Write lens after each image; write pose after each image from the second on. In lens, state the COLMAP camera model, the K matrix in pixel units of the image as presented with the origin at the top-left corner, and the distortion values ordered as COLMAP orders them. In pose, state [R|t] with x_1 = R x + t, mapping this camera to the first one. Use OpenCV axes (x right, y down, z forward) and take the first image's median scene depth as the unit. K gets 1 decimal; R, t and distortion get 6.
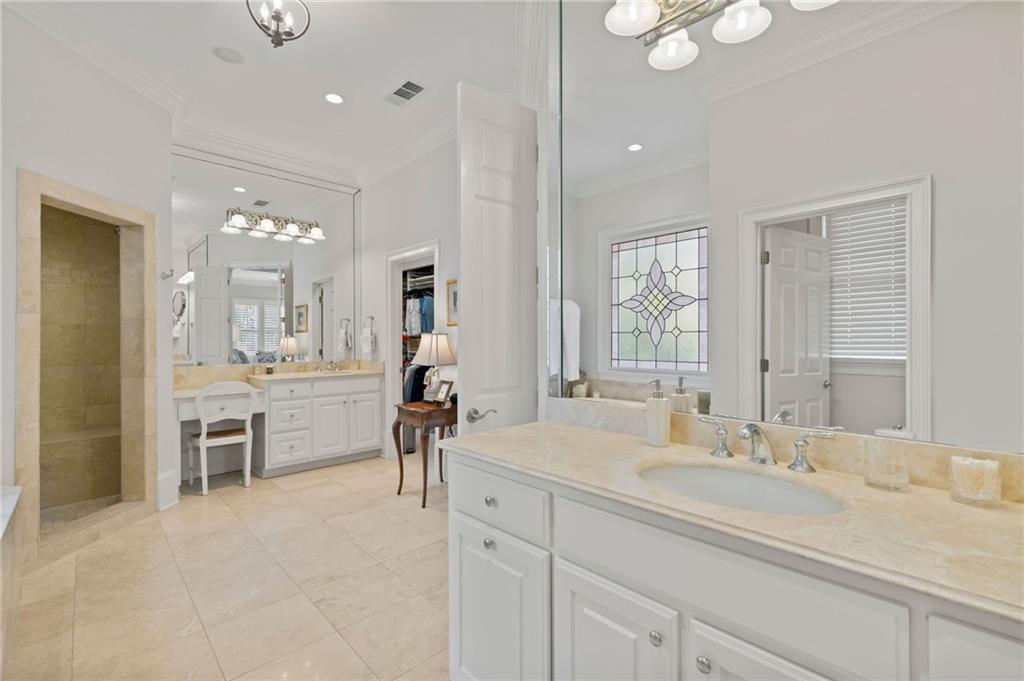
lens RADIAL K [[450.4, 0, 513.1], [0, 450.4, 341.6], [0, 0, 1]] dist [-0.002668, 0.000094]
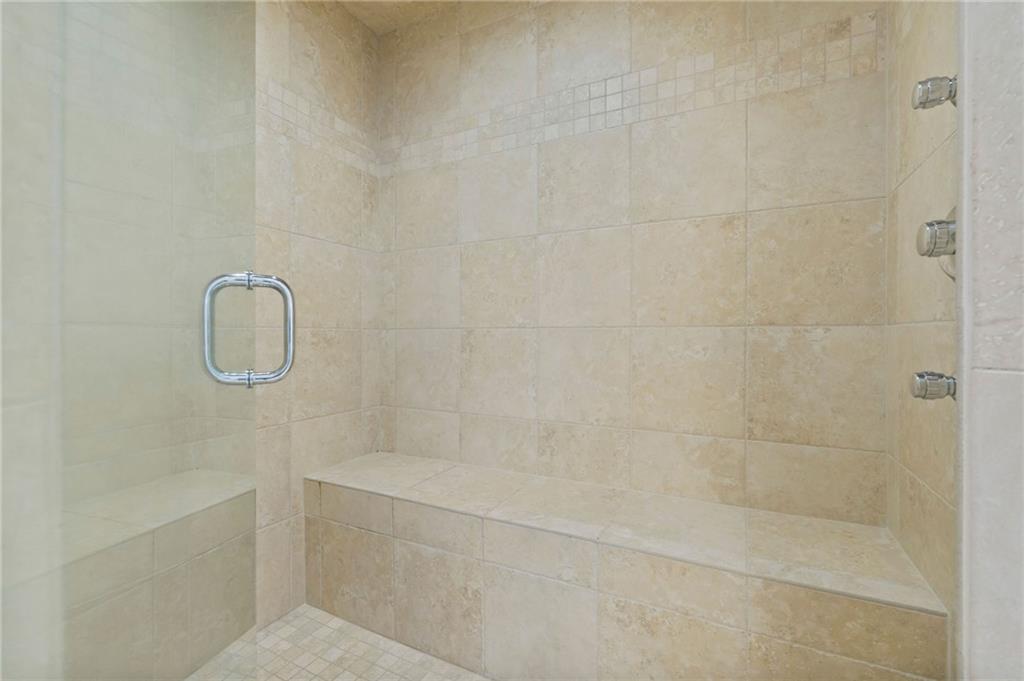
lens RADIAL K [[450.4, 0, 512.0], [0, 450.4, 342.3], [0, 0, 1]] dist [-0.002668, 0.000094]
pose [[0.331329, 0.006435, -0.943493, -0.671952], [-0.001628, 0.999979, 0.006248, 0.063129], [0.943514, -0.000534, 0.331333, 0.702286]]
